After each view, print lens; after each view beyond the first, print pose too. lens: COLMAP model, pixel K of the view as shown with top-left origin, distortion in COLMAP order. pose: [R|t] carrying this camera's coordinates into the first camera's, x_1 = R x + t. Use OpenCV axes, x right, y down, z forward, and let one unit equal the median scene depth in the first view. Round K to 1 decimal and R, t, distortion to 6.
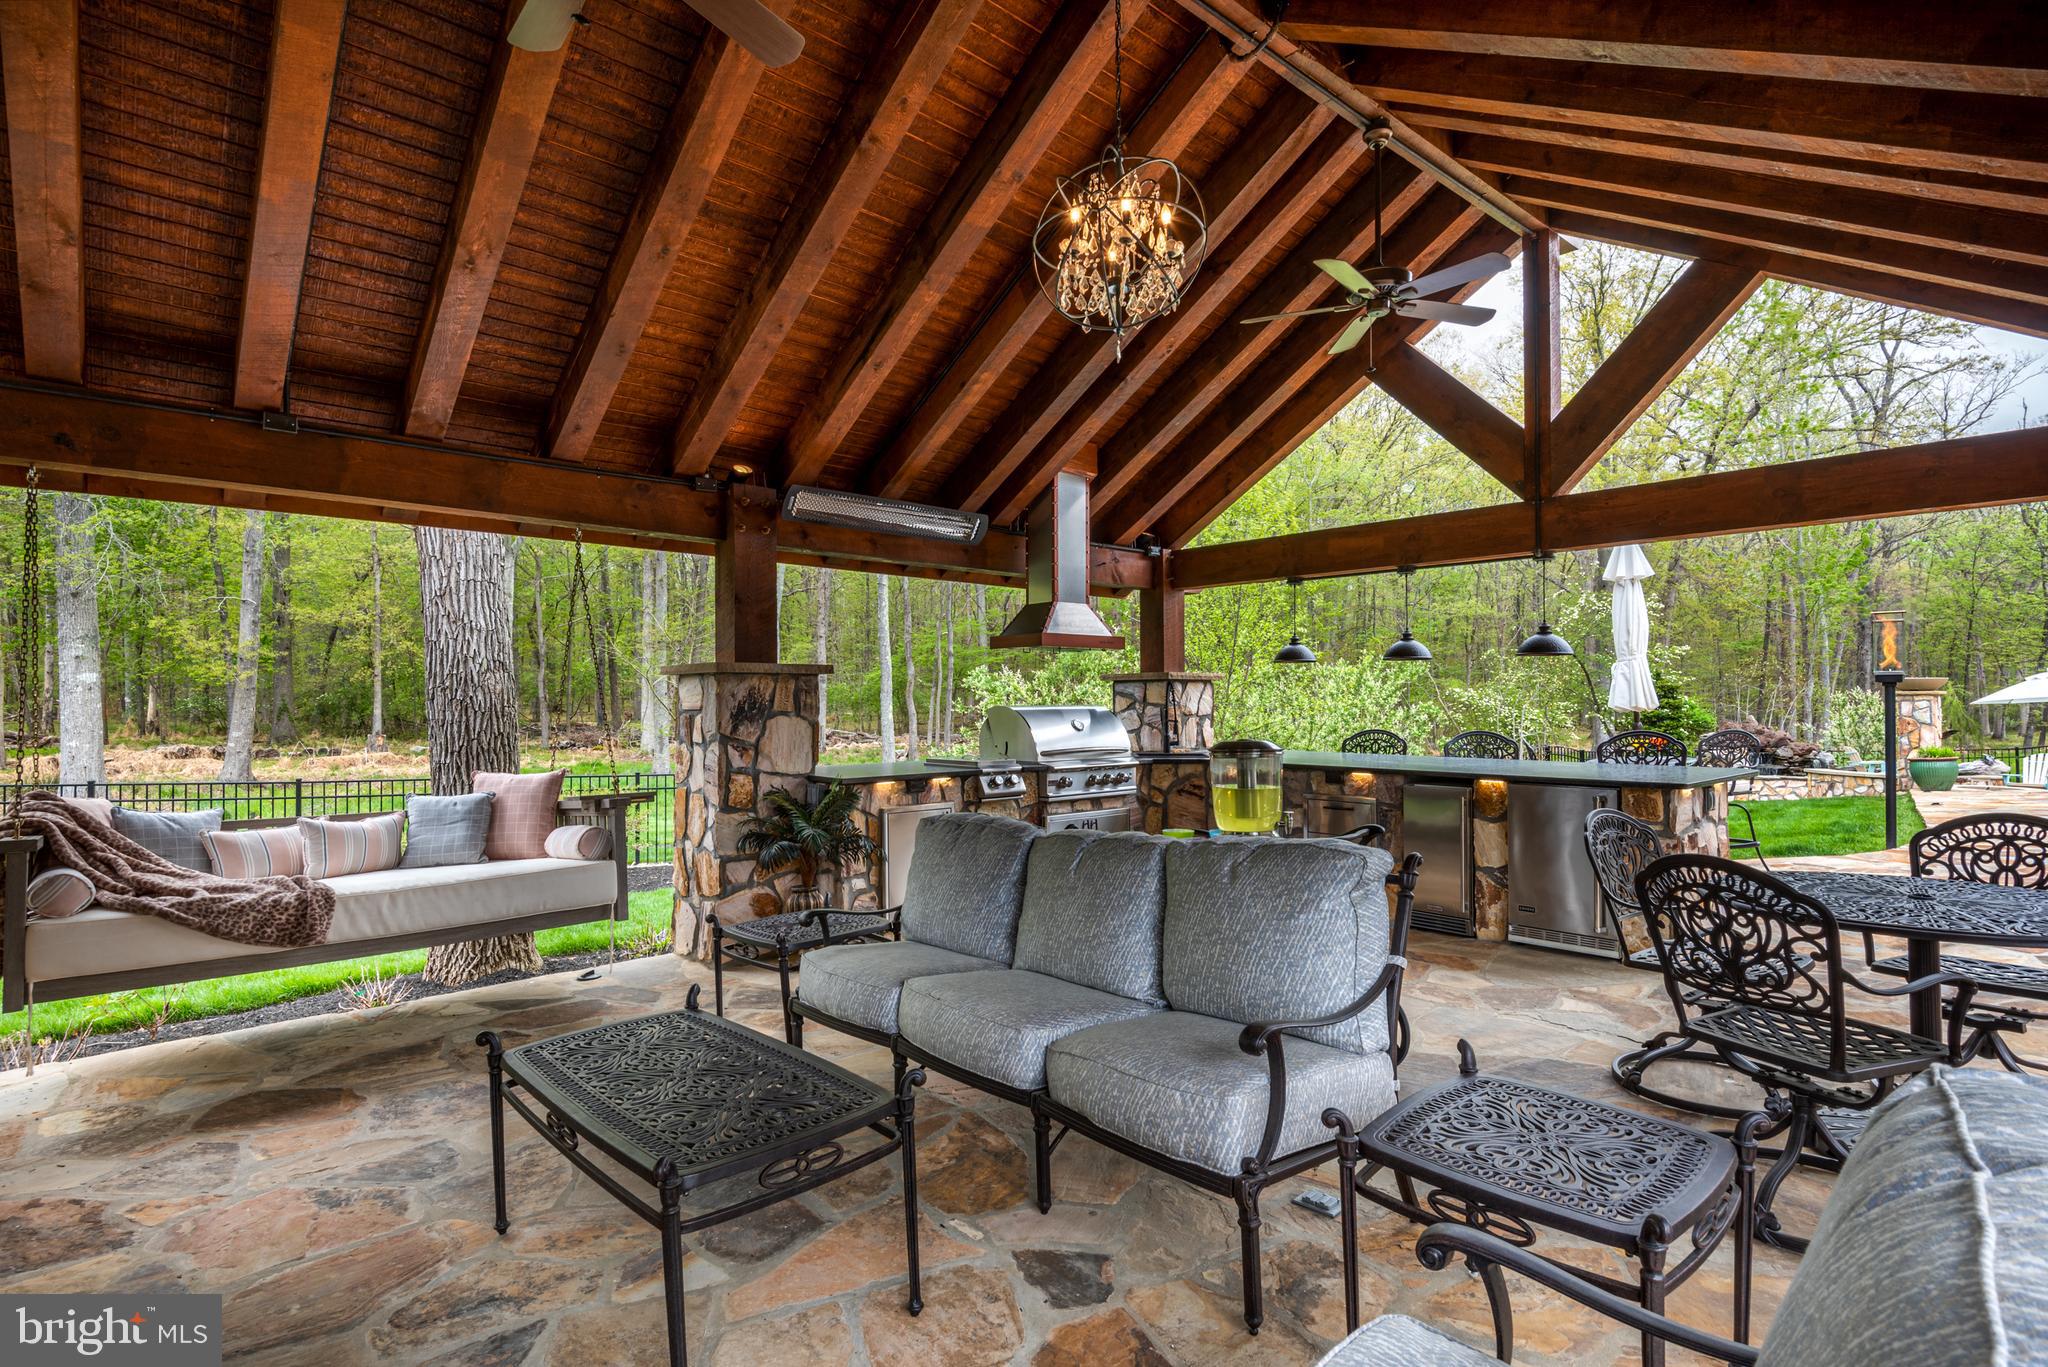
lens RADIAL K [[998.4, 0, 1024.0], [0, 998.4, 683.5], [0, 0, 1]] dist [0.045598, -0.033458]
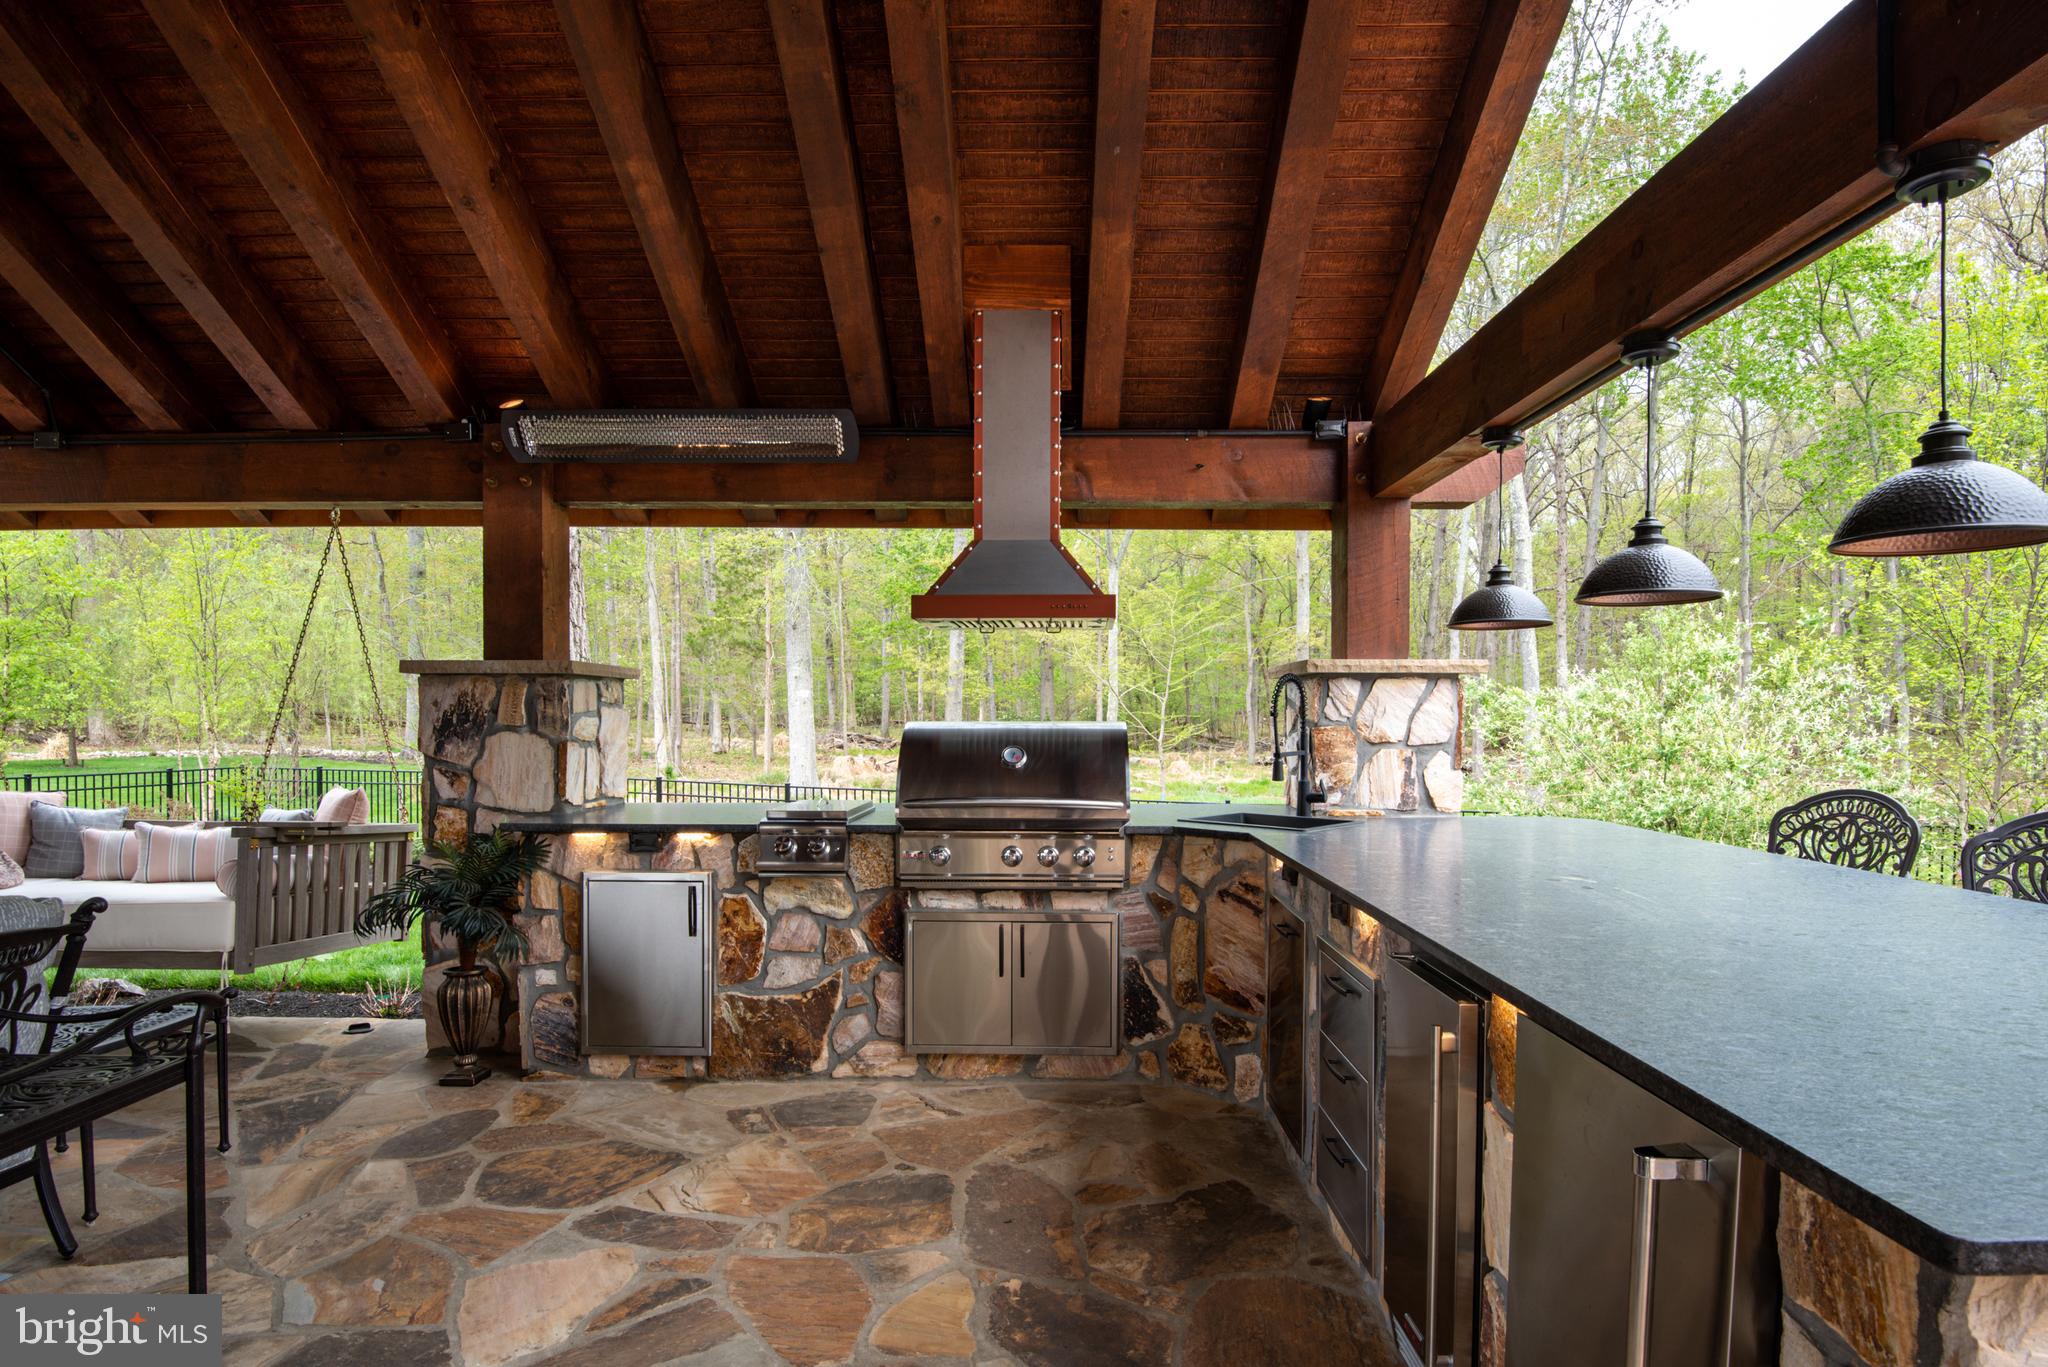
lens RADIAL K [[1074.6, 0, 1027.2], [0, 1074.6, 736.4], [0, 0, 1]] dist [-0.001618, -0.029288]
pose [[0.735319, 0.018231, -0.677476, 0.592586], [0.007562, 0.999355, 0.035100, 0.011363], [0.677679, -0.030933, 0.734707, 0.706993]]
